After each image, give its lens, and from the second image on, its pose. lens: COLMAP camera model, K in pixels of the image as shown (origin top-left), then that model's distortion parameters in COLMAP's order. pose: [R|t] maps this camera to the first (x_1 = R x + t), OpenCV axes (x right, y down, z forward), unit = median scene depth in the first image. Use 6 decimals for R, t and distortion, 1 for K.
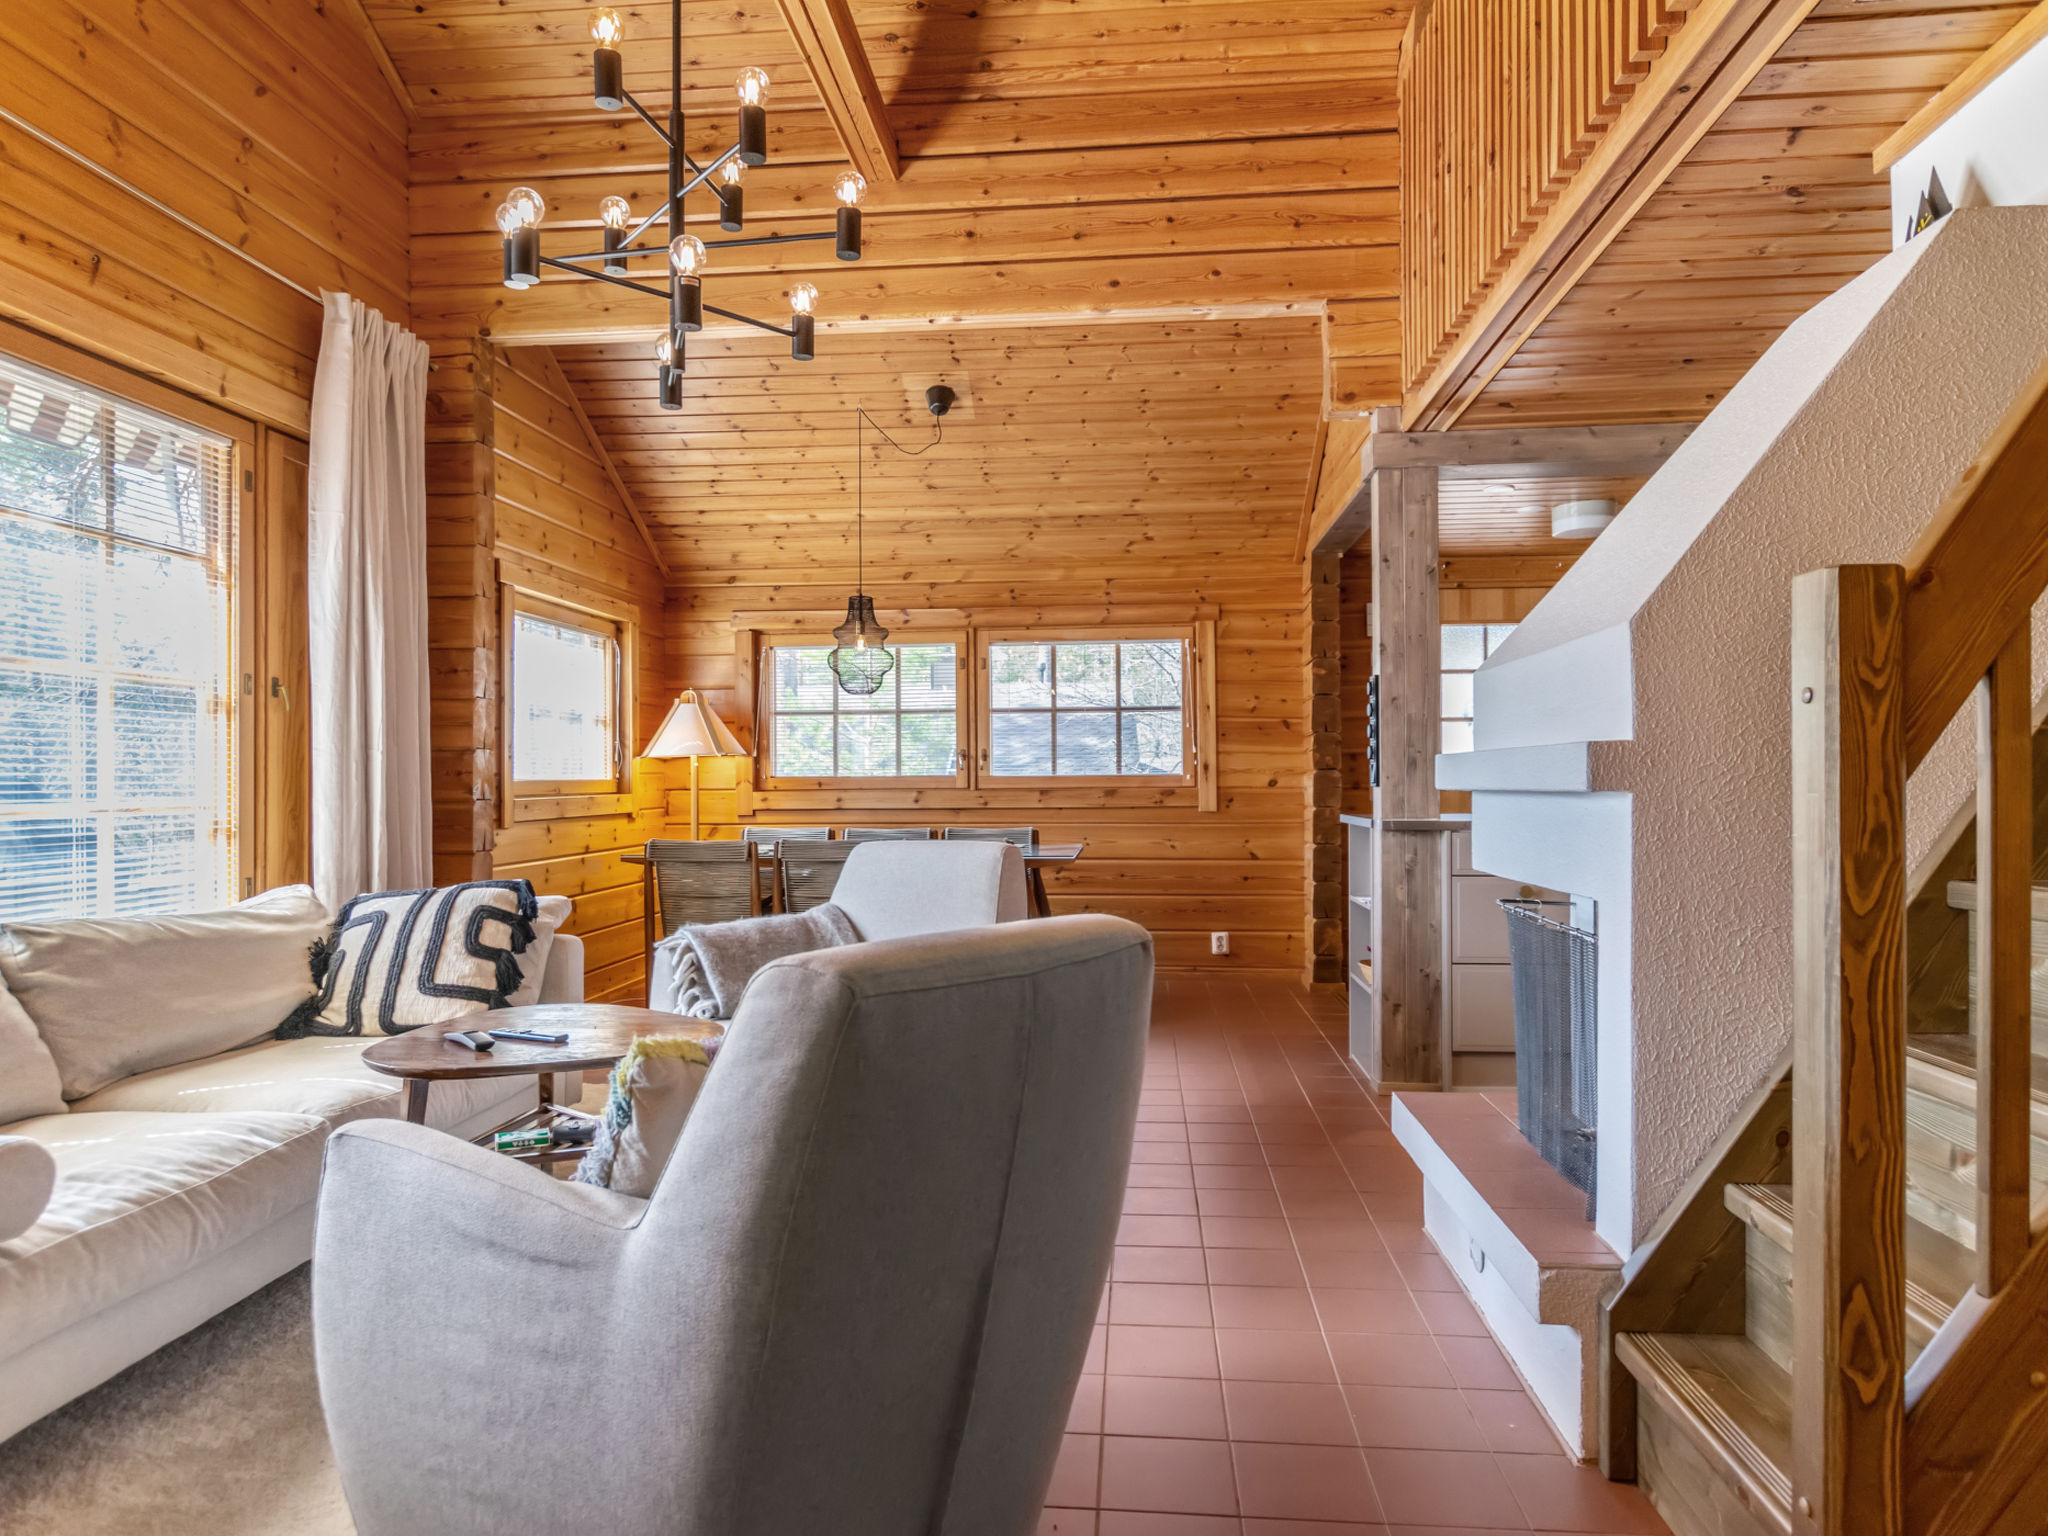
lens RADIAL K [[1150.0, 0, 1029.9], [0, 1150.0, 775.8], [0, 0, 1]] dist [-0.006244, 0.000136]
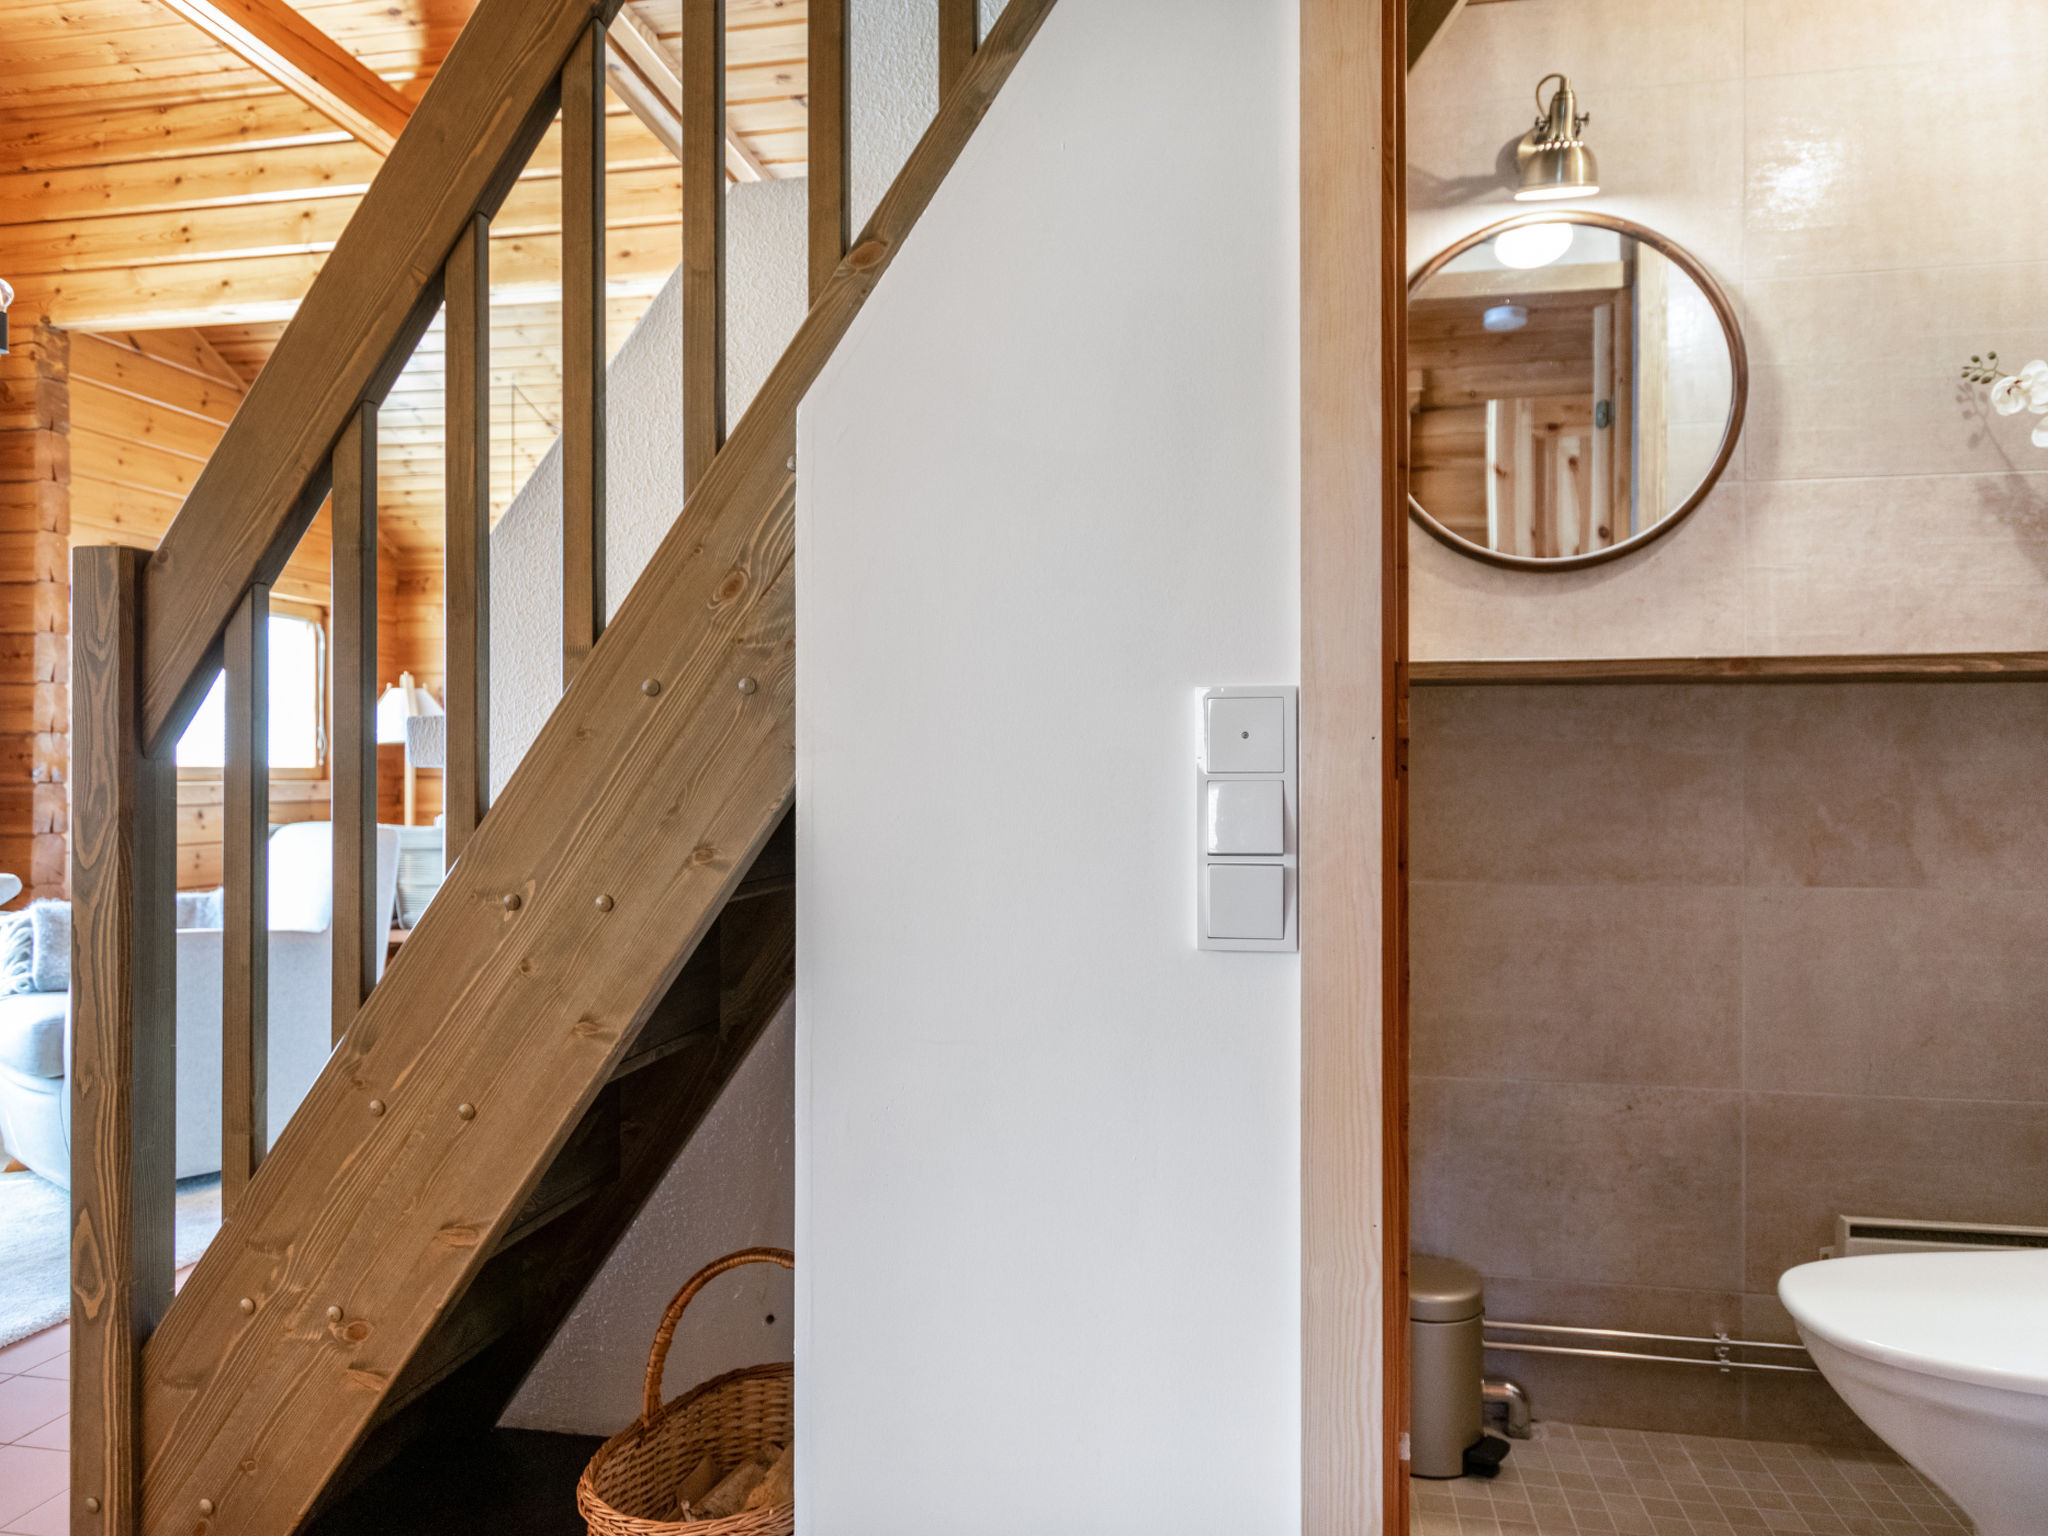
lens RADIAL K [[1263.4, 0, 1022.9], [0, 1263.4, 771.7], [0, 0, 1]] dist [0.004290, -0.004149]
pose [[0.995918, 0.005032, -0.090126, 0.486090], [-0.005066, 0.999987, -0.000149, 0.007110], [0.090124, 0.000605, 0.995930, -0.032446]]
